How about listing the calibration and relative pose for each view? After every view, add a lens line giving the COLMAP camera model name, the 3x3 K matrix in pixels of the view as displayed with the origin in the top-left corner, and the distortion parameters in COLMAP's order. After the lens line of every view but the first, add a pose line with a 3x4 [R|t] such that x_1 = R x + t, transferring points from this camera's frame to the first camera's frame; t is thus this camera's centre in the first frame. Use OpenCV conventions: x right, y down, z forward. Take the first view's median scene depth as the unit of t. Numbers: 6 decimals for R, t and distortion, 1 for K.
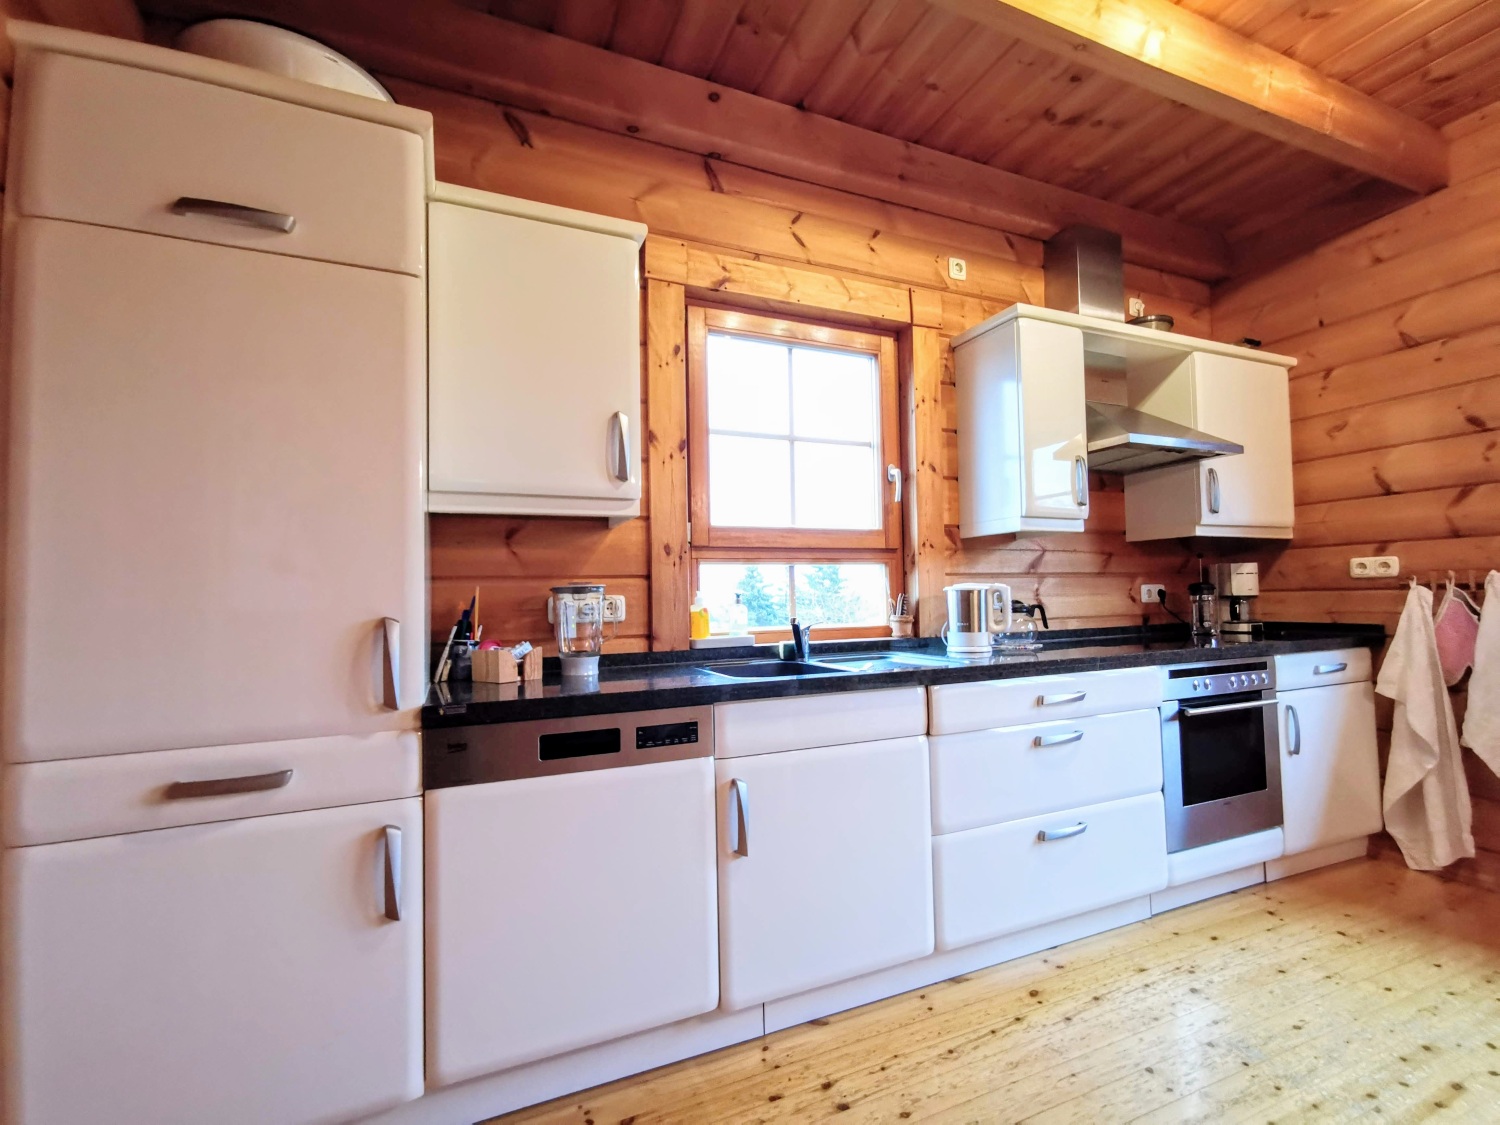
lens RADIAL K [[686.4, 0, 755.7], [0, 686.4, 561.6], [0, 0, 1]] dist [-0.000719, -0.000670]
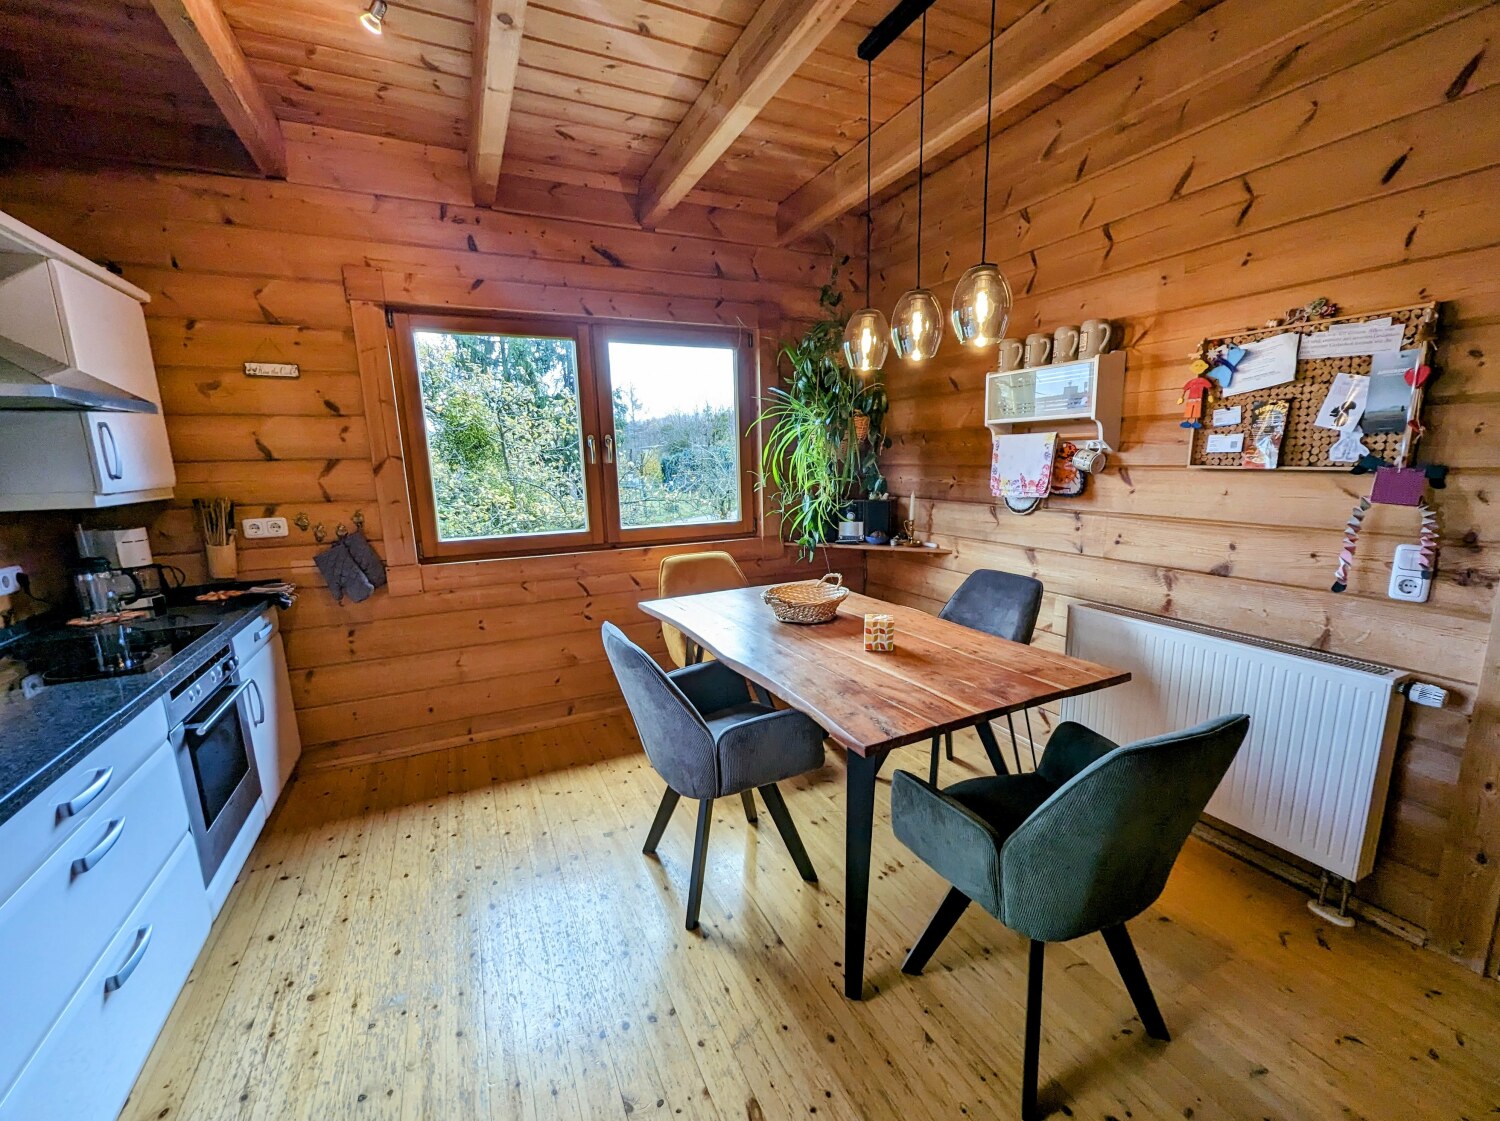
lens RADIAL K [[636.3, 0, 757.5], [0, 636.3, 575.8], [0, 0, 1]] dist [0.002732, 0.000134]
pose [[-0.046369, -0.167307, 0.984814, -0.145657], [-0.037979, 0.985457, 0.165628, -0.115166], [-0.998202, -0.029722, -0.052049, 0.271050]]
